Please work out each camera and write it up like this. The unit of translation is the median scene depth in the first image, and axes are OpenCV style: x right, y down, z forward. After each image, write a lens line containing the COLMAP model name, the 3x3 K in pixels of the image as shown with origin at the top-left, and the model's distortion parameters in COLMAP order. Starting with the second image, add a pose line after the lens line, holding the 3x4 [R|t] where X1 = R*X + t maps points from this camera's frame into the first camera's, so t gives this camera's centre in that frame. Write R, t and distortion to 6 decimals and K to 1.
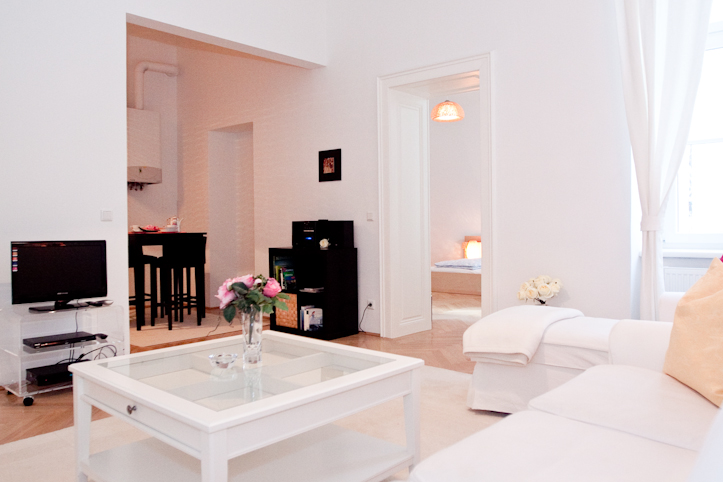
lens RADIAL K [[579.3, 0, 361.8], [0, 579.3, 218.4], [0, 0, 1]] dist [-0.008064, 0.001960]
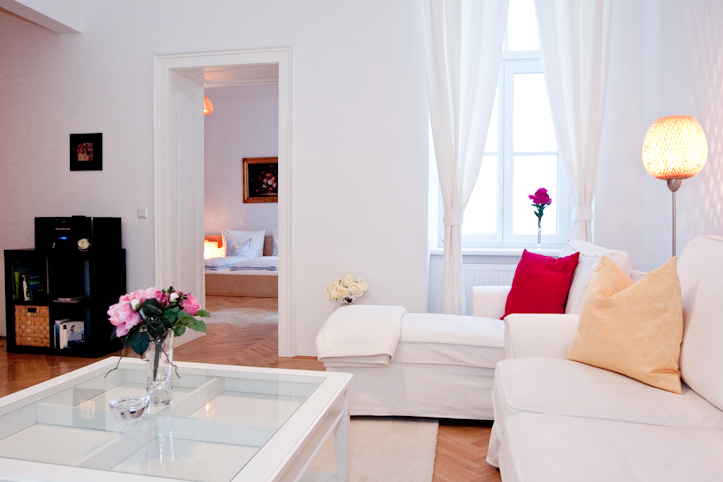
lens RADIAL K [[562.2, 0, 361.5], [0, 562.2, 241.0], [0, 0, 1]] dist [-0.014668, 0.004145]
pose [[0.871154, -0.000809, 0.491009, -0.116259], [-0.018318, 0.999249, 0.034147, 0.003516], [-0.490668, -0.038742, 0.870485, 0.093838]]
